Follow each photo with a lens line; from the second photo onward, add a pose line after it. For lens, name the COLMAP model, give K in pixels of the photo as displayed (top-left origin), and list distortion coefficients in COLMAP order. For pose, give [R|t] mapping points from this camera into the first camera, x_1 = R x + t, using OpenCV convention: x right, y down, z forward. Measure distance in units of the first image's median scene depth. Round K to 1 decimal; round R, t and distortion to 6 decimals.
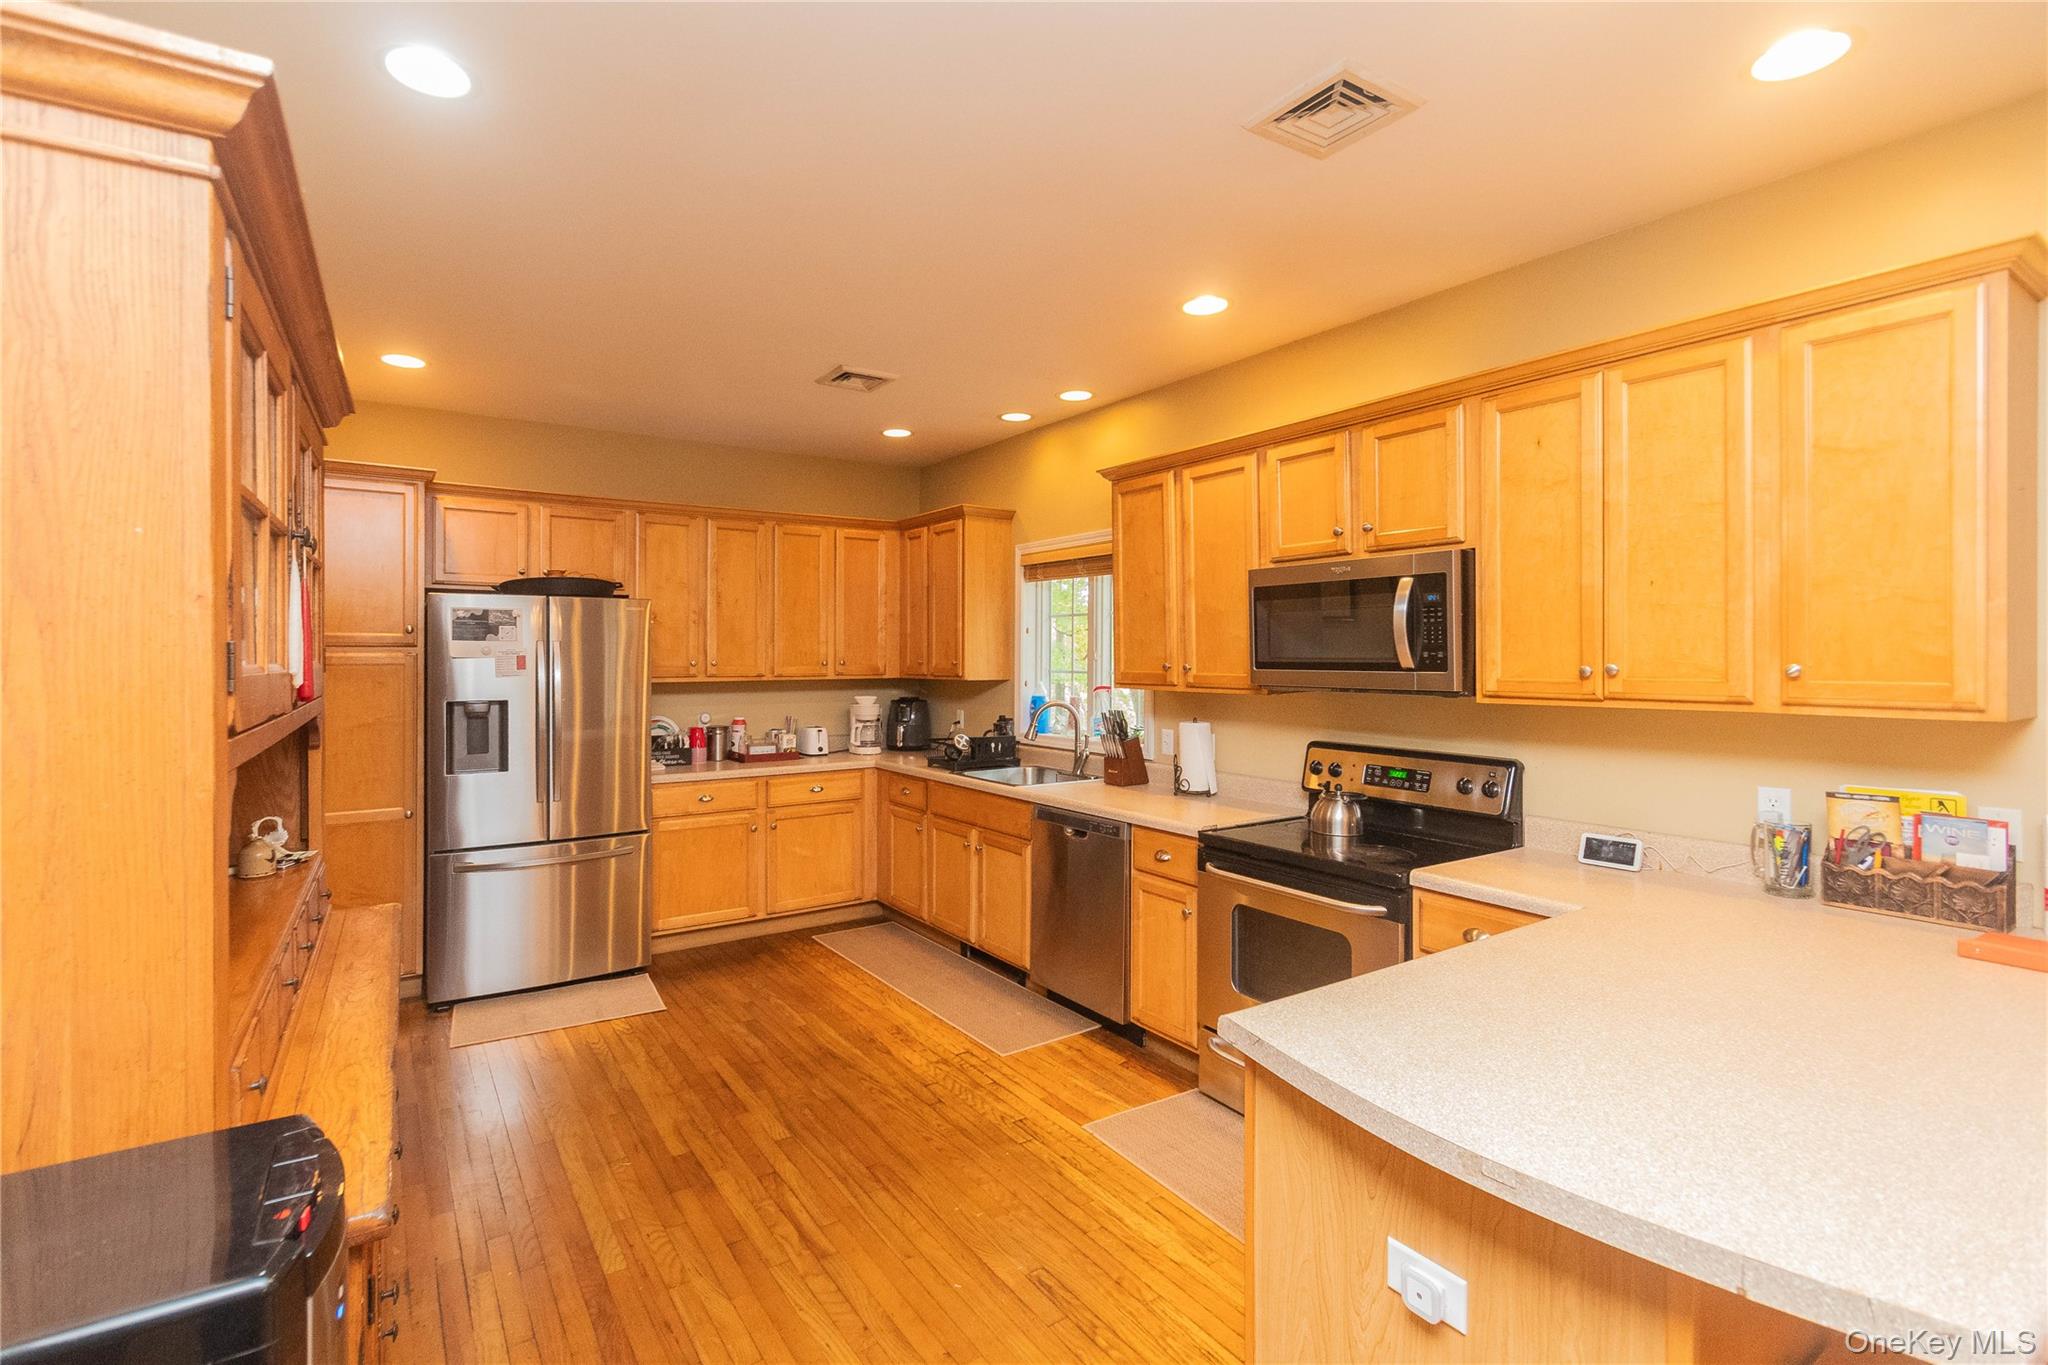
lens RADIAL K [[956.0, 0, 957.4], [0, 956.0, 663.1], [0, 0, 1]] dist [0.000369, -0.000239]
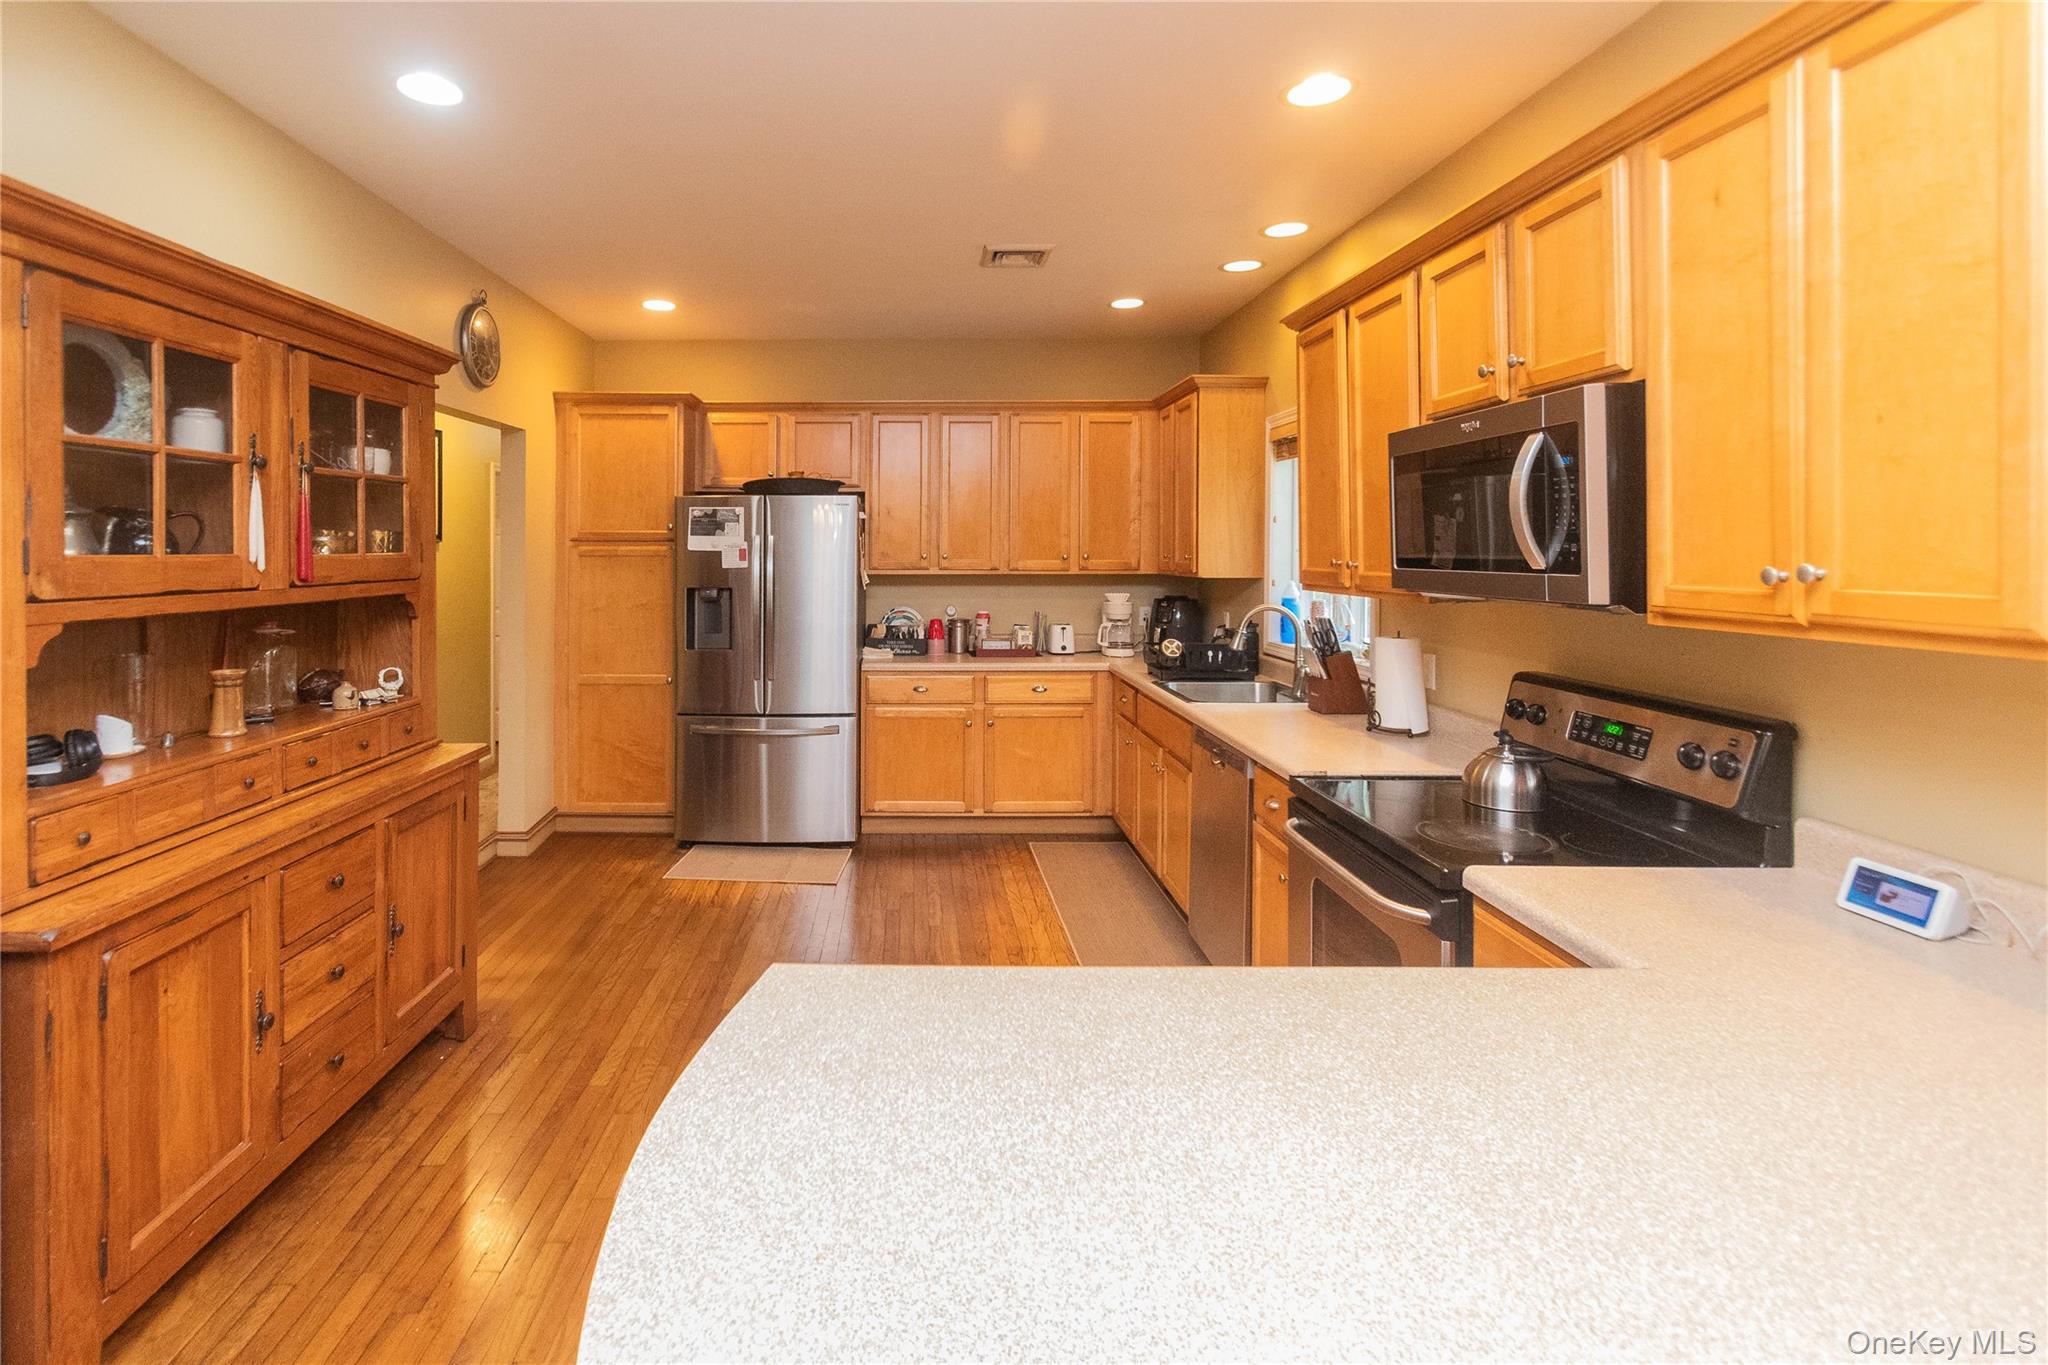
lens RADIAL K [[981.8, 0, 864.2], [0, 981.8, 557.9], [0, 0, 1]] dist [0.002271, -0.000264]
pose [[0.829902, 0.005577, -0.557881, 0.290930], [-0.004571, 0.999984, 0.003197, -0.001405], [0.557890, -0.000103, 0.829915, 0.104160]]
